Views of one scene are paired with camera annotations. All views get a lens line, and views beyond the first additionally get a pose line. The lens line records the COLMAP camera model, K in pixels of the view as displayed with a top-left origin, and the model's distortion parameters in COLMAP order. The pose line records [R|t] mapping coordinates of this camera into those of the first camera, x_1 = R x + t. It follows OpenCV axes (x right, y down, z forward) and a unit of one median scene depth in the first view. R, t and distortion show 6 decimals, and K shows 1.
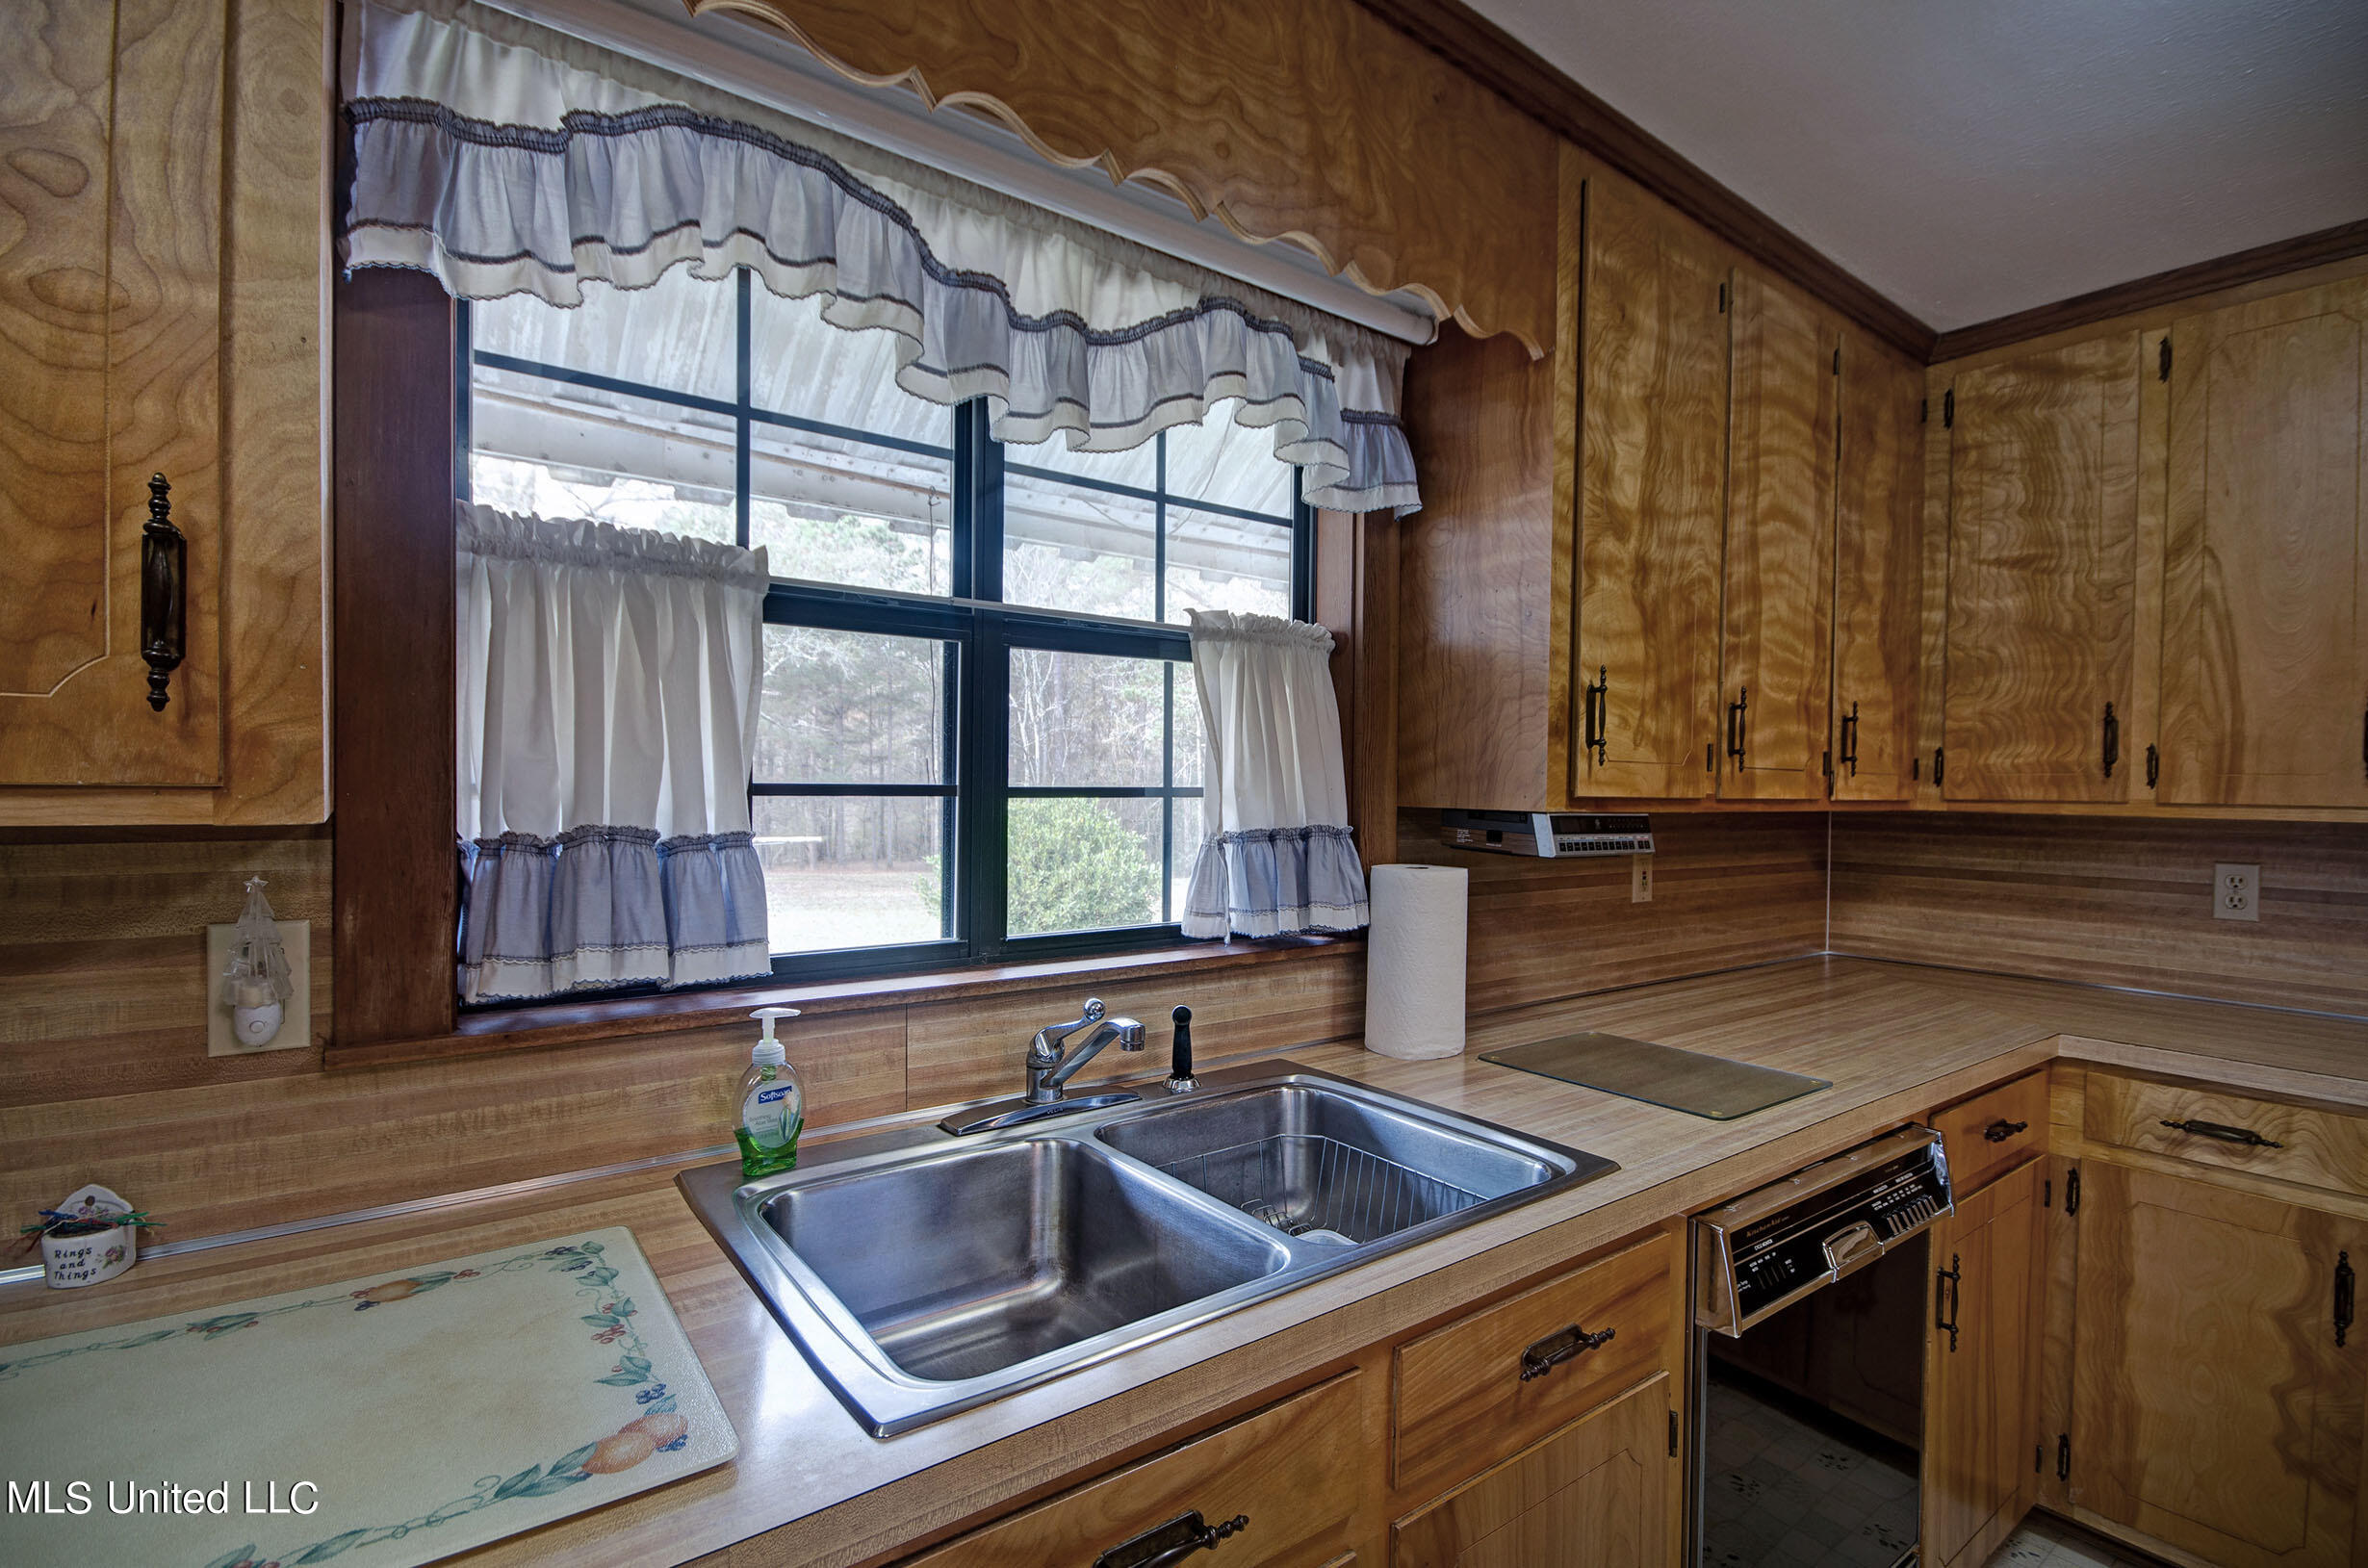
lens RADIAL K [[1088.4, 0, 1180.9], [0, 1088.4, 800.5], [0, 0, 1]] dist [-0.002004, -0.000508]
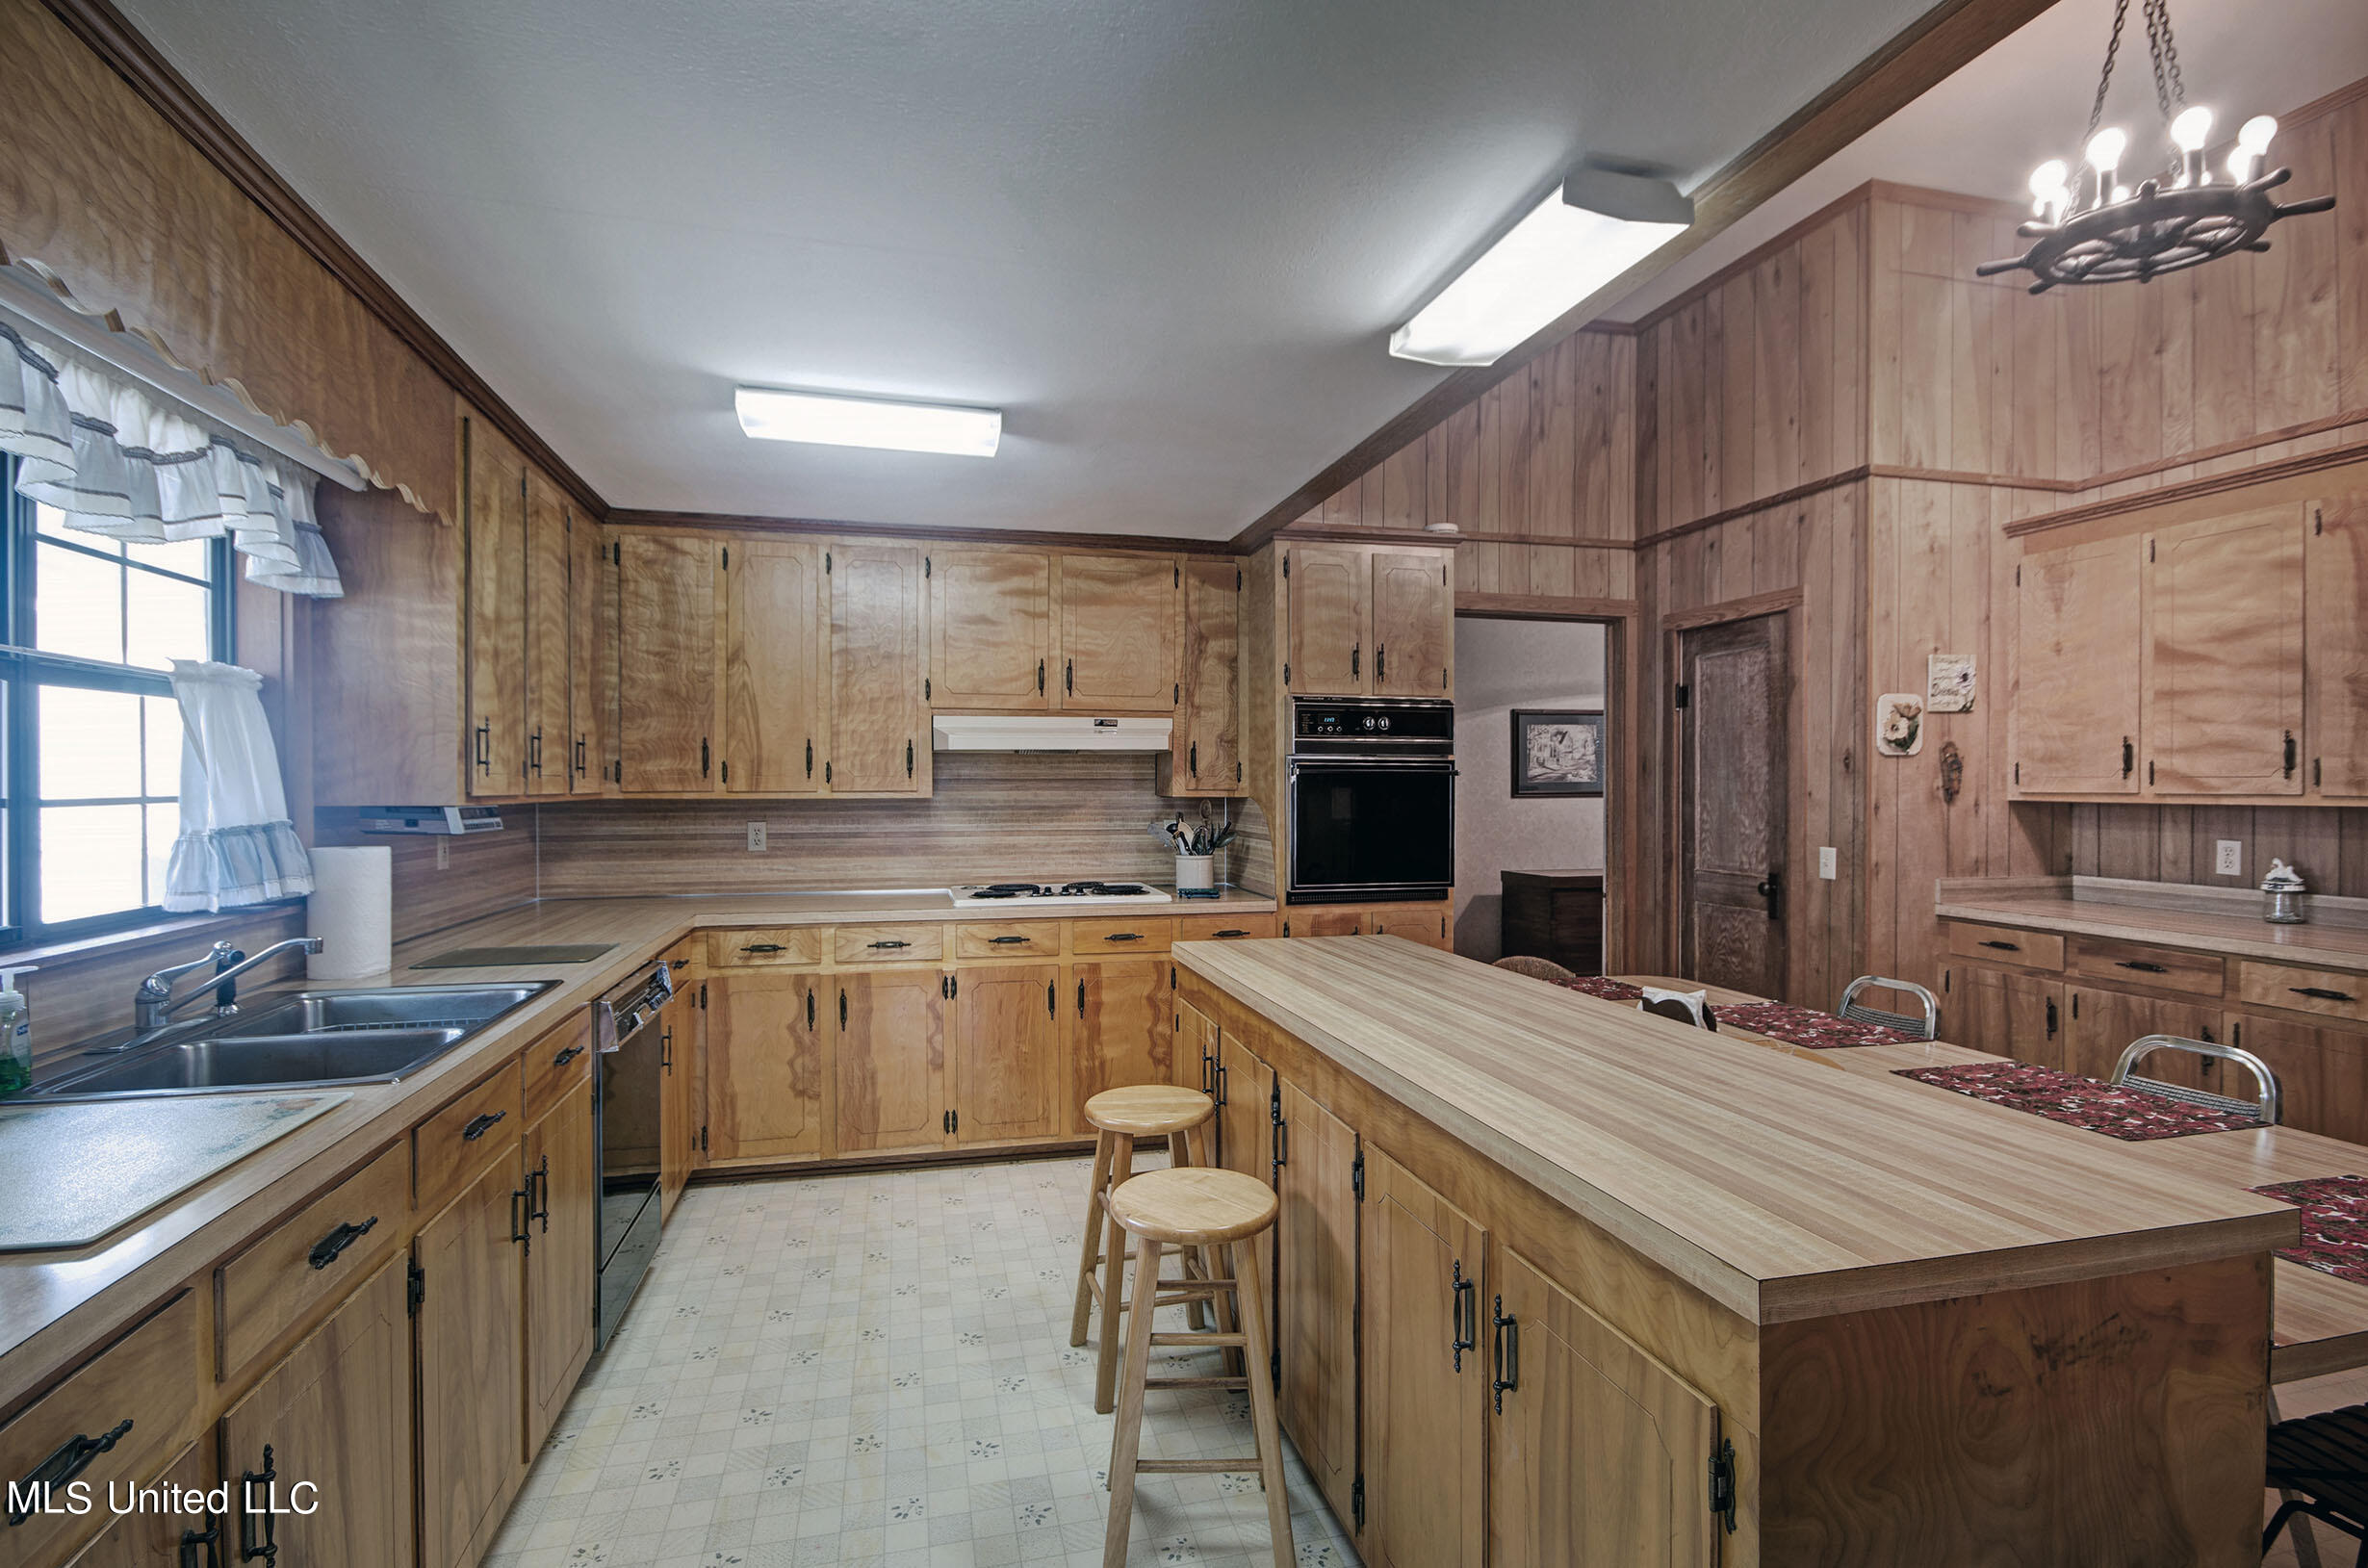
lens RADIAL K [[1088.4, 0, 1180.9], [0, 1088.4, 800.5], [0, 0, 1]] dist [-0.002004, -0.000508]
pose [[0.374509, -0.029178, 0.926764, -0.668477], [0.020412, 0.999522, 0.023220, -0.011104], [-0.926999, 0.010221, 0.374925, -0.528626]]
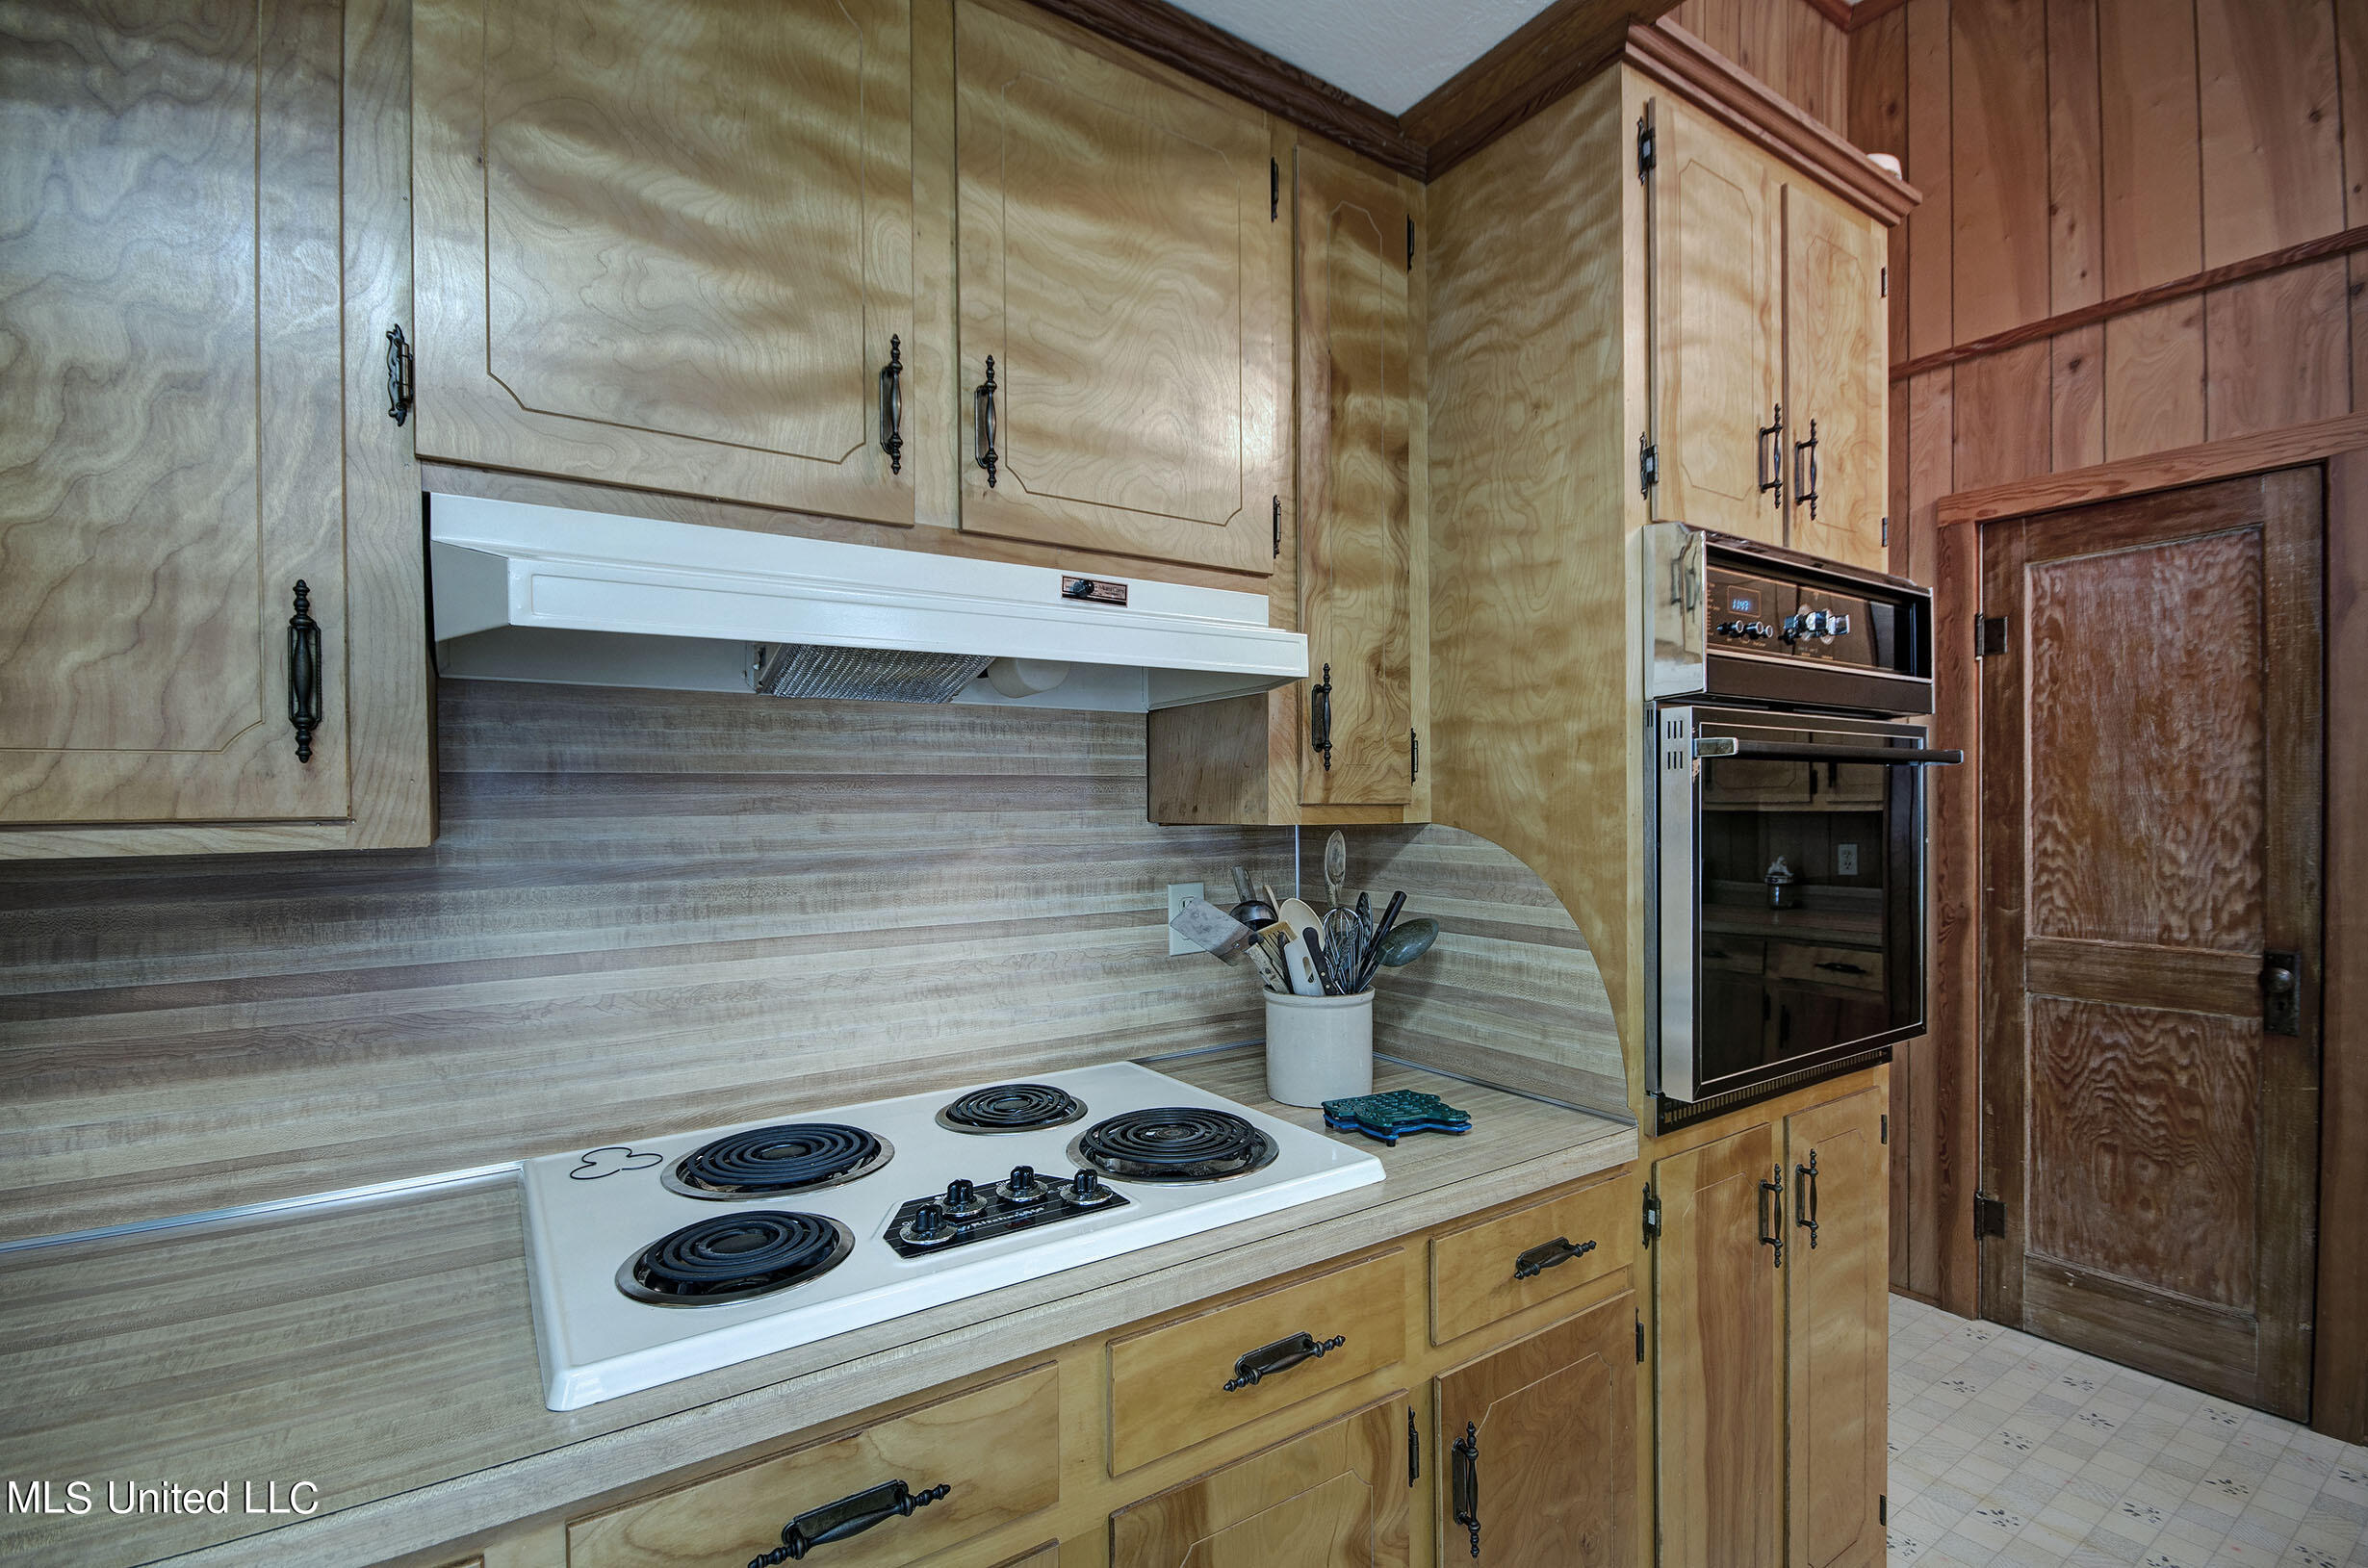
lens RADIAL K [[1088.4, 0, 1180.9], [0, 1088.4, 800.5], [0, 0, 1]] dist [-0.002004, -0.000508]
pose [[0.056645, -0.018916, 0.998215, 0.758048], [0.020393, 0.999634, 0.017786, 0.001173], [-0.998186, 0.019349, 0.057010, 0.423157]]
